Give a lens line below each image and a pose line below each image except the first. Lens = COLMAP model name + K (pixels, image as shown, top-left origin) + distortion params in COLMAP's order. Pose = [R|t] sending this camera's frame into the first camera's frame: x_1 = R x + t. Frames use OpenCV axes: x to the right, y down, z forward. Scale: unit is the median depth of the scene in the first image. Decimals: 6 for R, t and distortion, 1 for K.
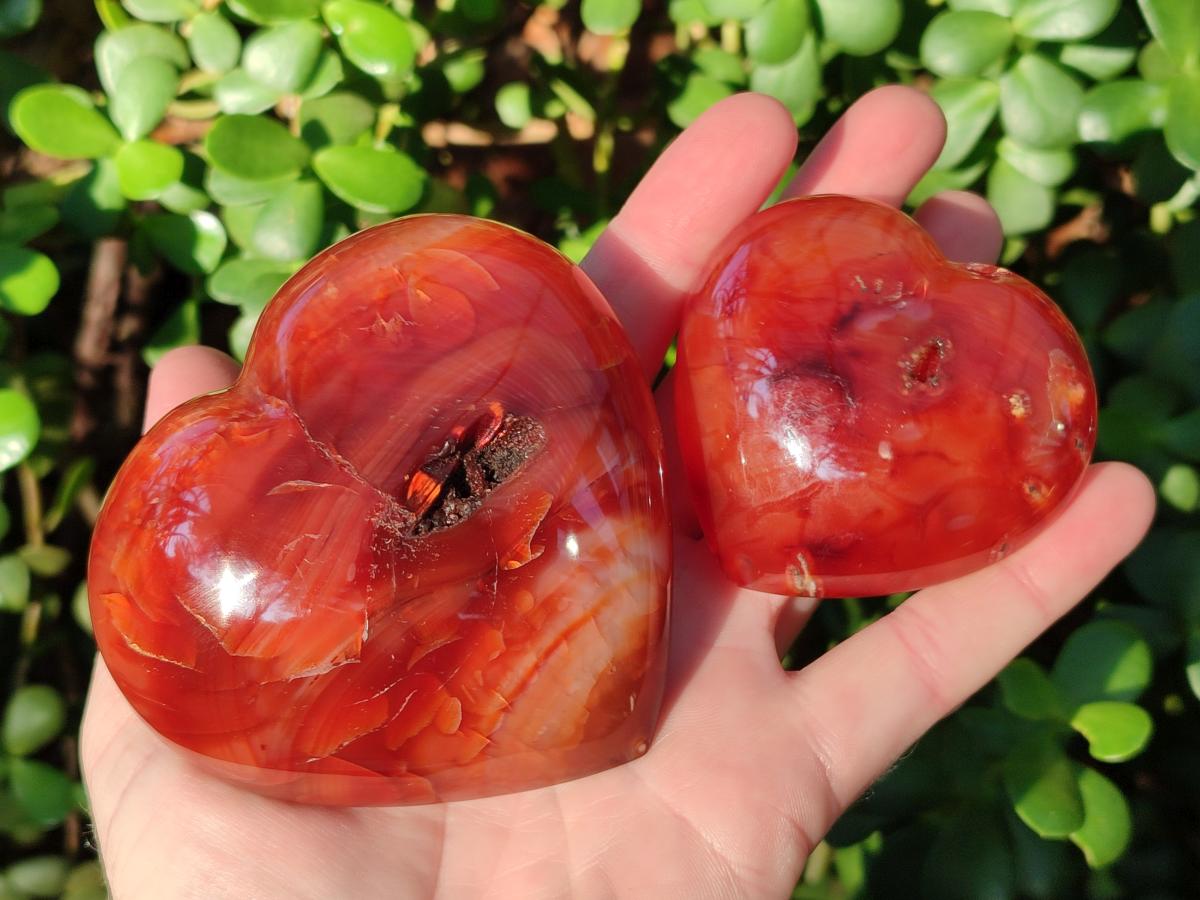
lens RADIAL K [[1794.9, 0, 599.2], [0, 1794.9, 447.8], [0, 0, 1]] dist [0.270184, 0.000000]
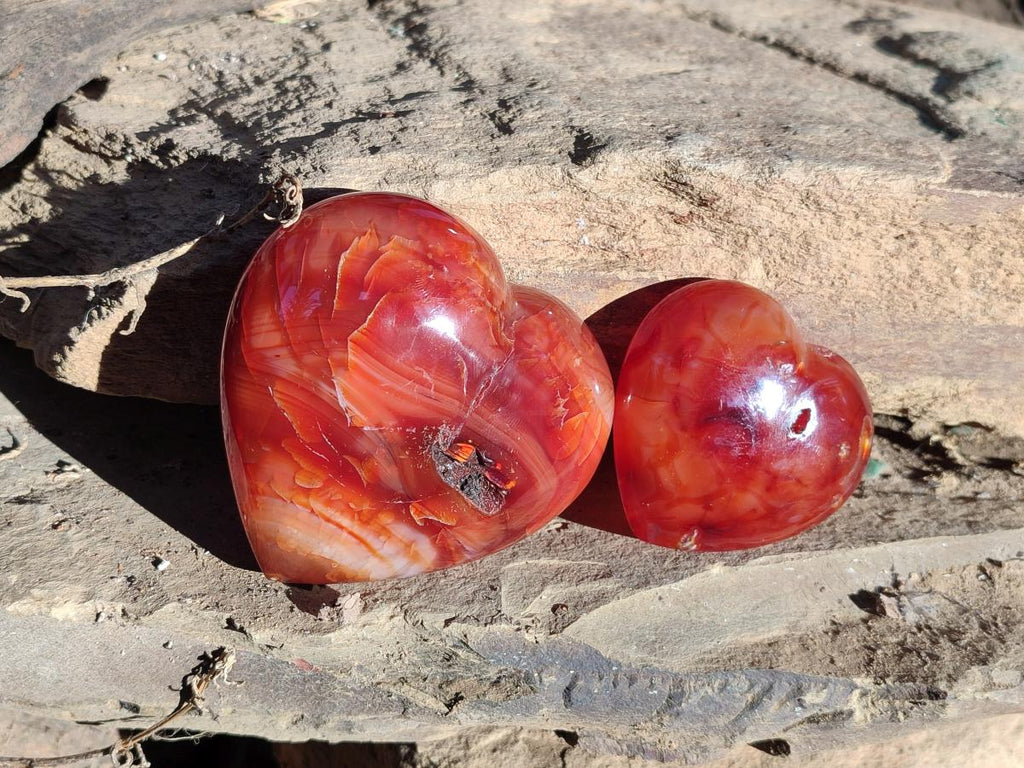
lens RADIAL K [[1531.7, 0, 508.0], [0, 1531.7, 387.7], [0, 0, 1]] dist [0.270184, 0.000000]
pose [[-0.006783, 0.932853, 0.360194, -0.603973], [-0.952505, 0.103638, -0.286345, 0.345013], [-0.304448, -0.345029, 0.887844, -0.124774]]
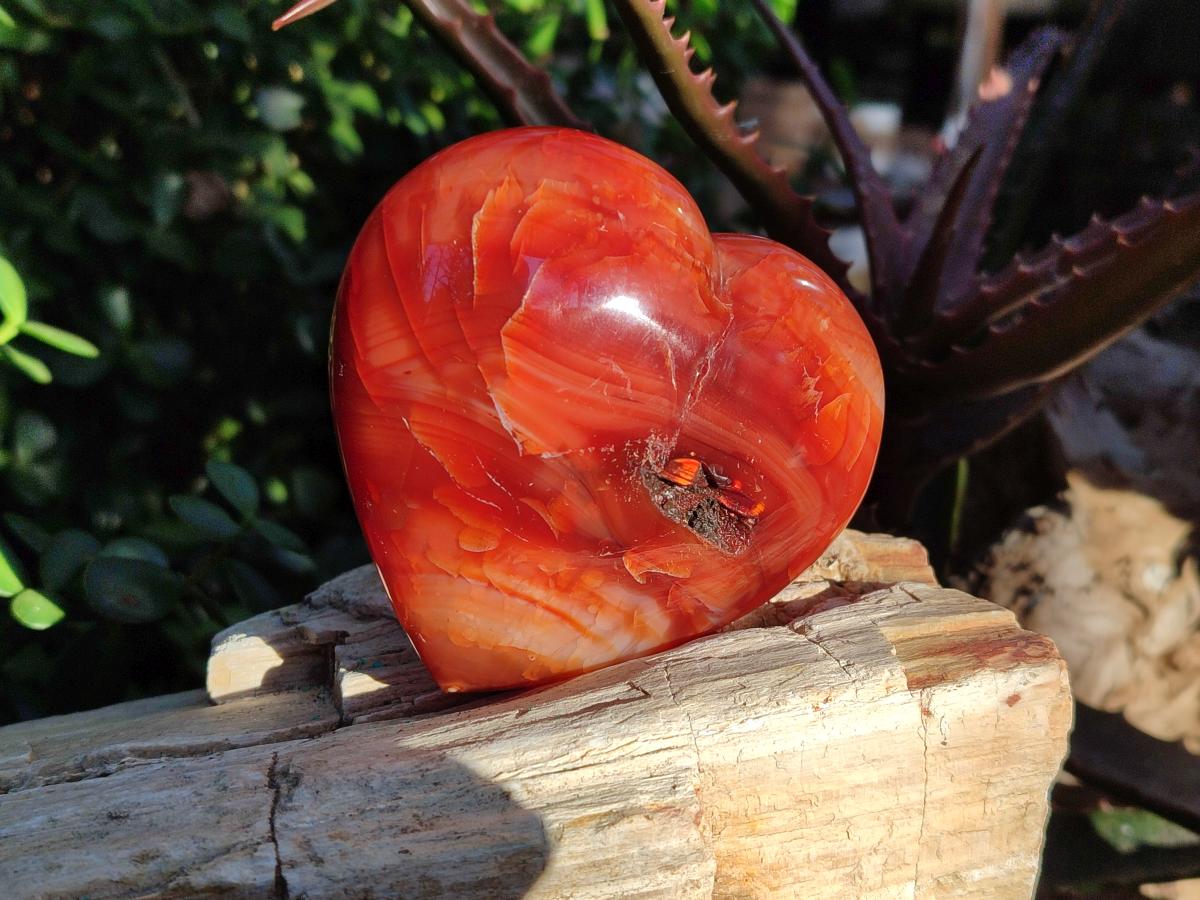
lens RADIAL K [[1794.9, 0, 594.7], [0, 1794.9, 452.6], [0, 0, 1]] dist [0.270184, 0.000000]
pose [[0.160864, 0.929629, 0.331532, -0.465251], [-0.941385, 0.245431, -0.231425, 0.314012], [-0.296507, -0.274872, 0.914620, 0.048200]]
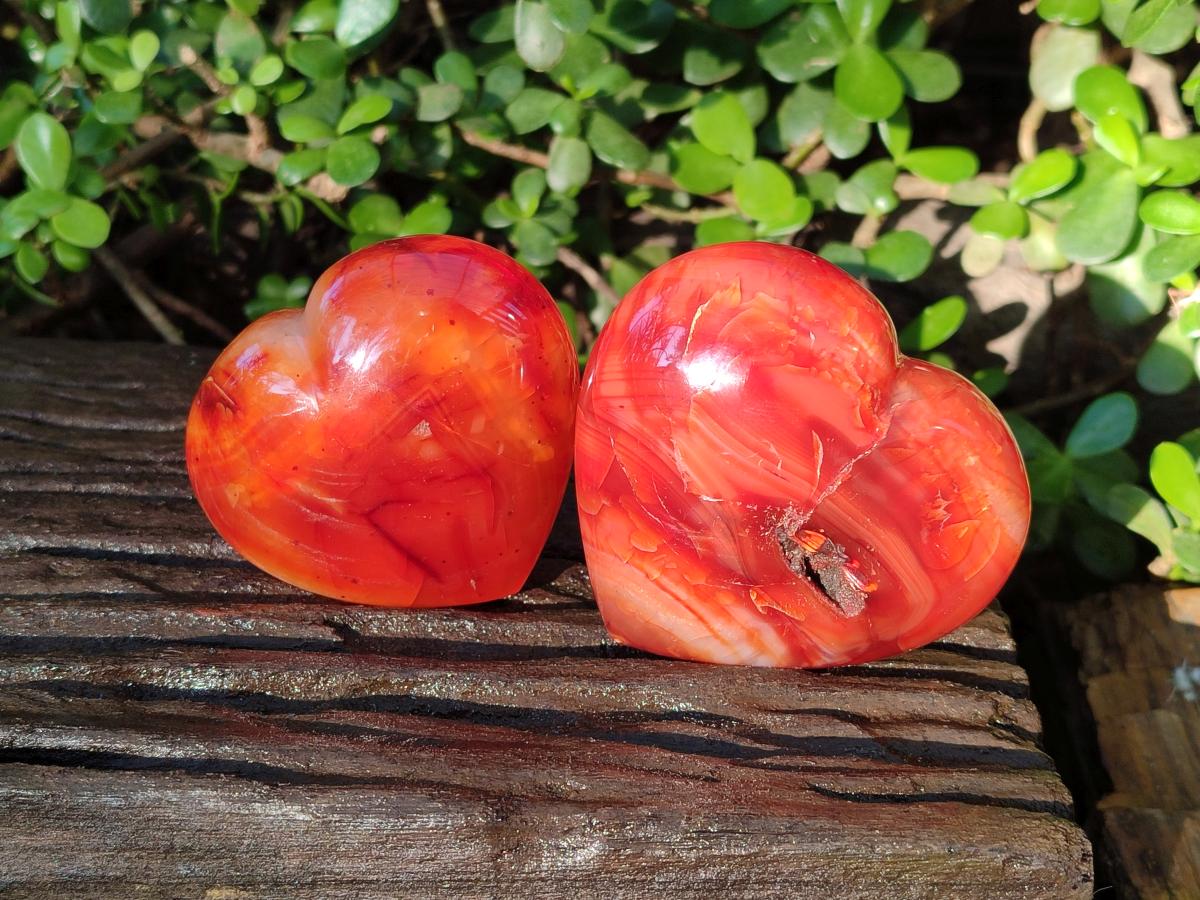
lens RADIAL K [[1794.9, 0, 598.5], [0, 1794.9, 445.2], [0, 0, 1]] dist [0.270184, 0.000000]
pose [[0.004181, 0.930206, 0.367014, -0.652057], [-0.992337, -0.041462, 0.116392, 0.027535], [0.123486, -0.364688, 0.922905, -0.227870]]
